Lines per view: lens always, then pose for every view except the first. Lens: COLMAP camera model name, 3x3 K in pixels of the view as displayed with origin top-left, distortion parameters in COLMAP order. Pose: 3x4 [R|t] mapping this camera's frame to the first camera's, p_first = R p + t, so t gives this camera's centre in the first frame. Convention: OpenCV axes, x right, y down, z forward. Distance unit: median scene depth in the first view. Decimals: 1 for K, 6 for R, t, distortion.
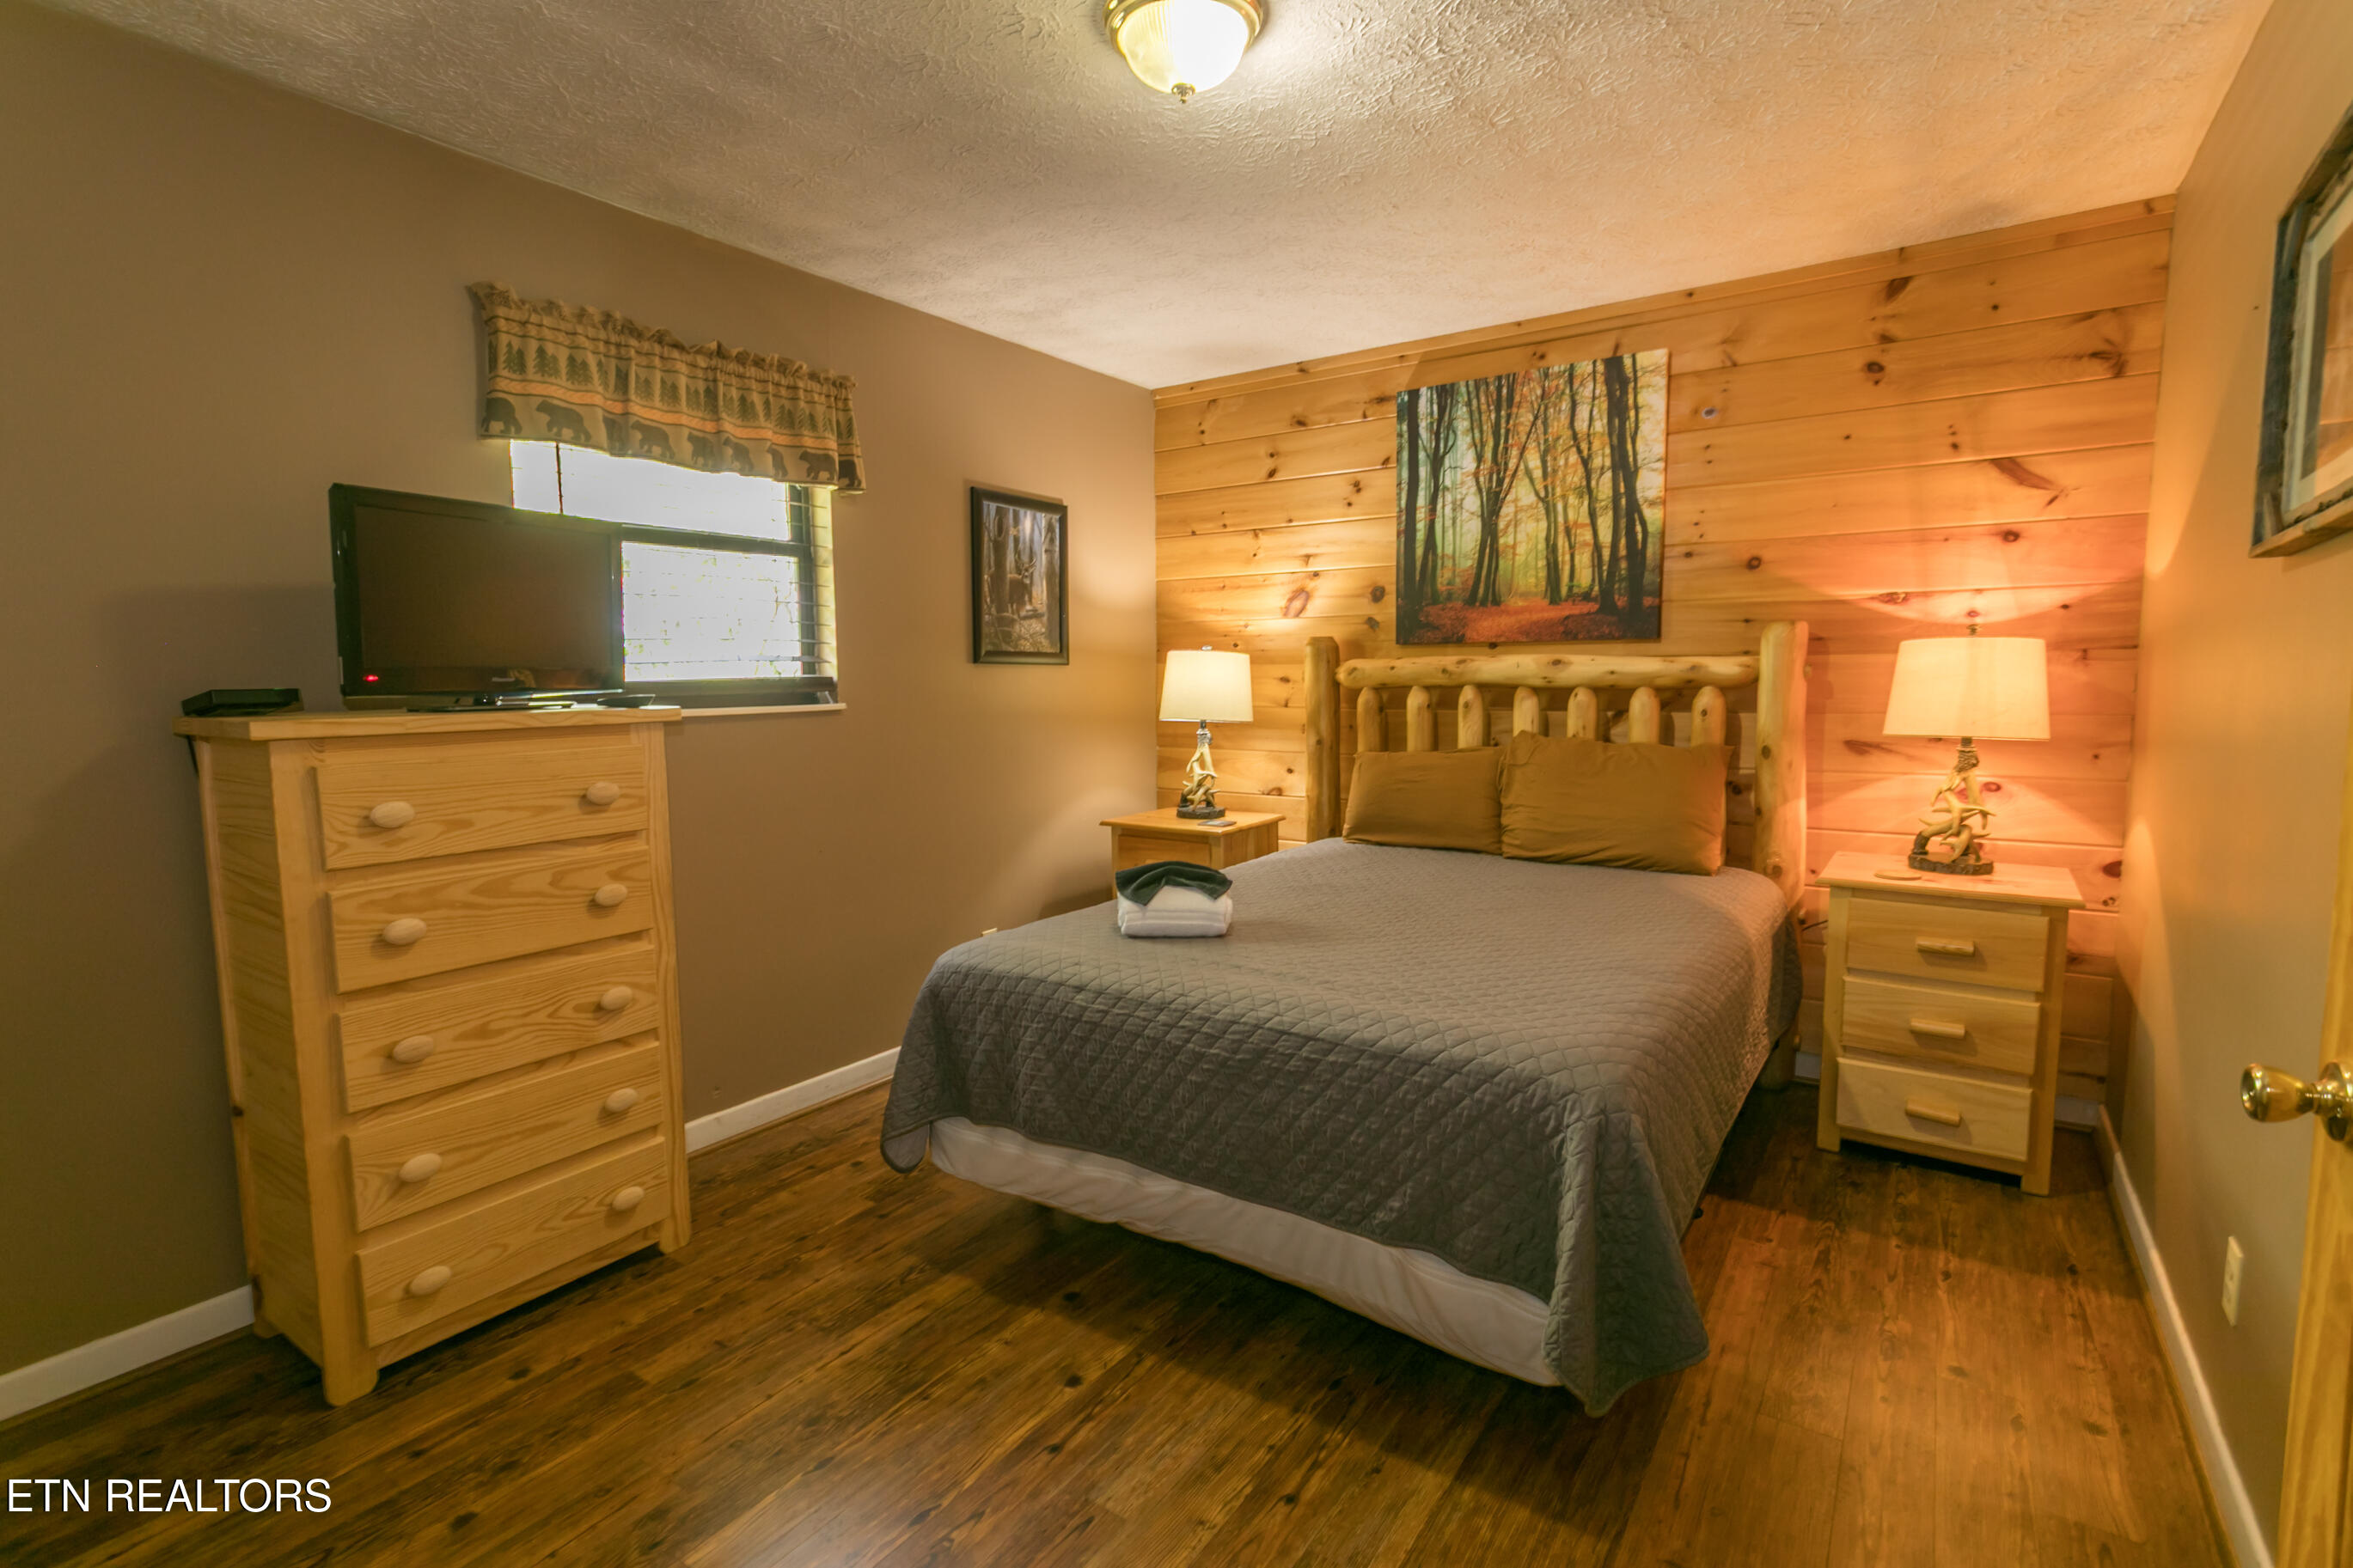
lens RADIAL K [[1117.0, 0, 1173.1], [0, 1117.0, 751.2], [0, 0, 1]] dist [0.004240, 0.001092]
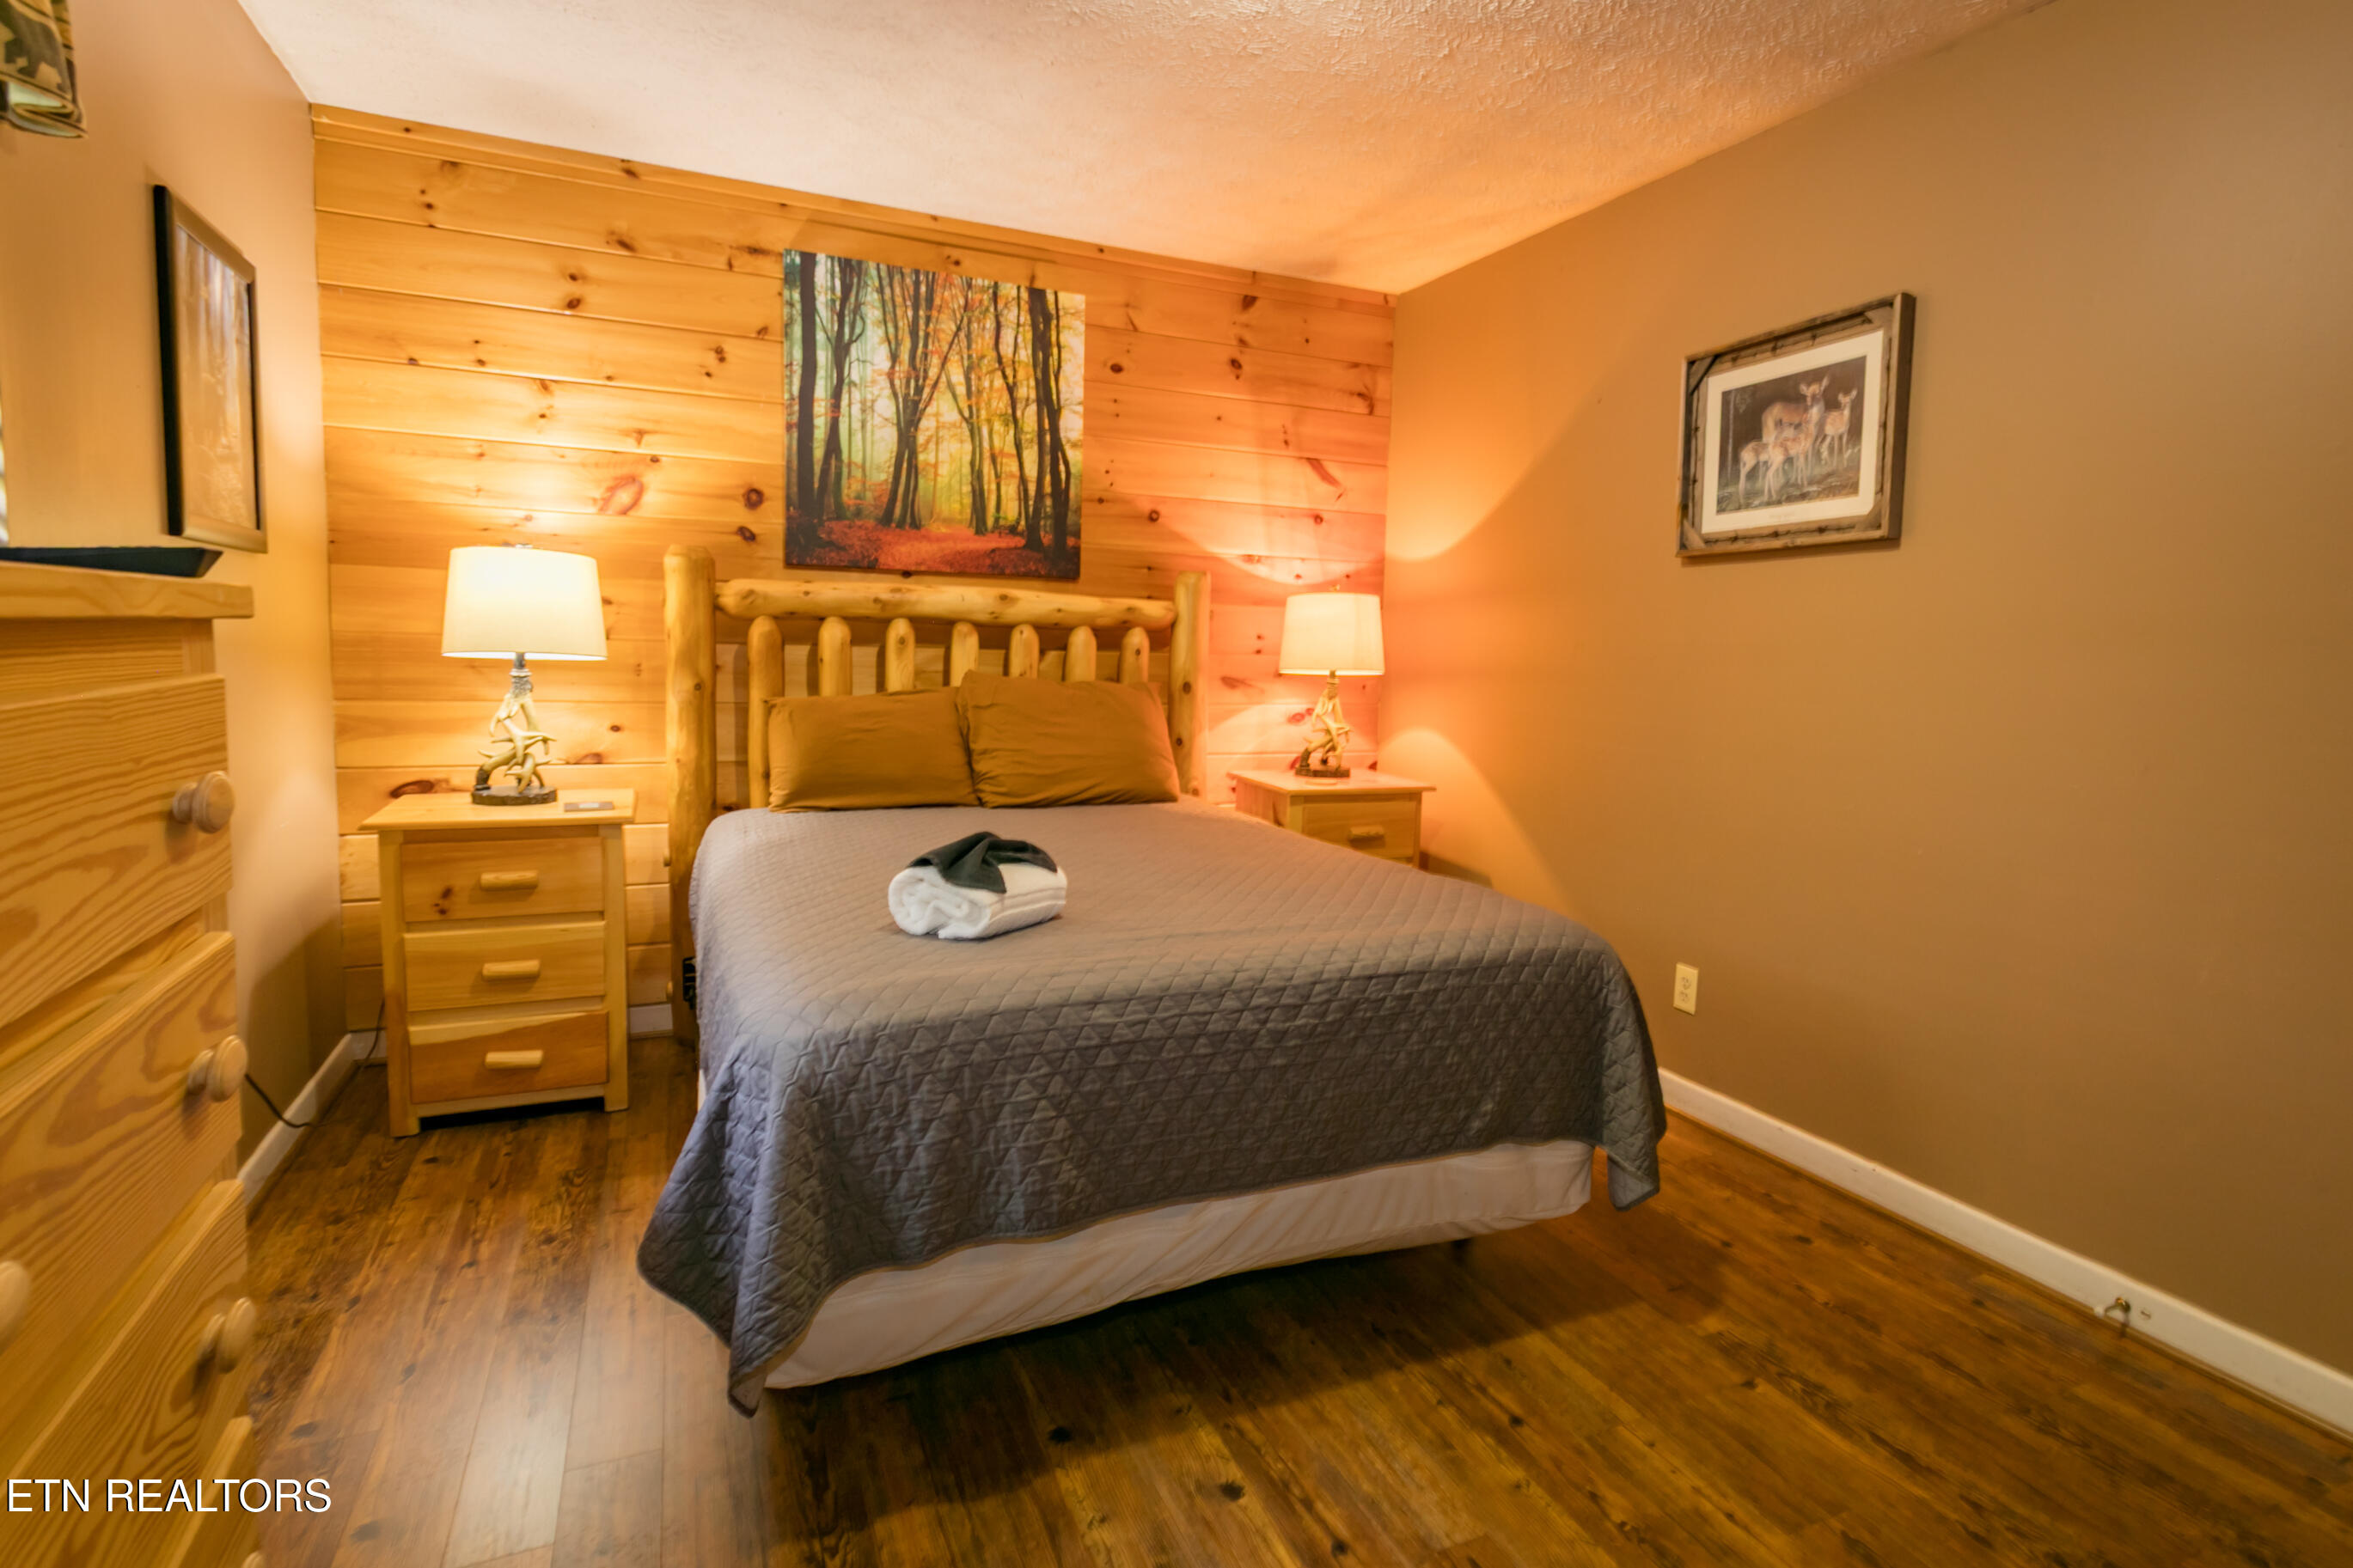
lens RADIAL K [[1204.0, 0, 1247.2], [0, 1204.0, 721.4], [0, 0, 1]] dist [0.003677, 0.000858]
pose [[0.495200, -0.034235, 0.868104, -0.429996], [0.027336, 0.999343, 0.023817, 0.006553], [-0.868349, 0.011936, 0.495810, 0.311237]]
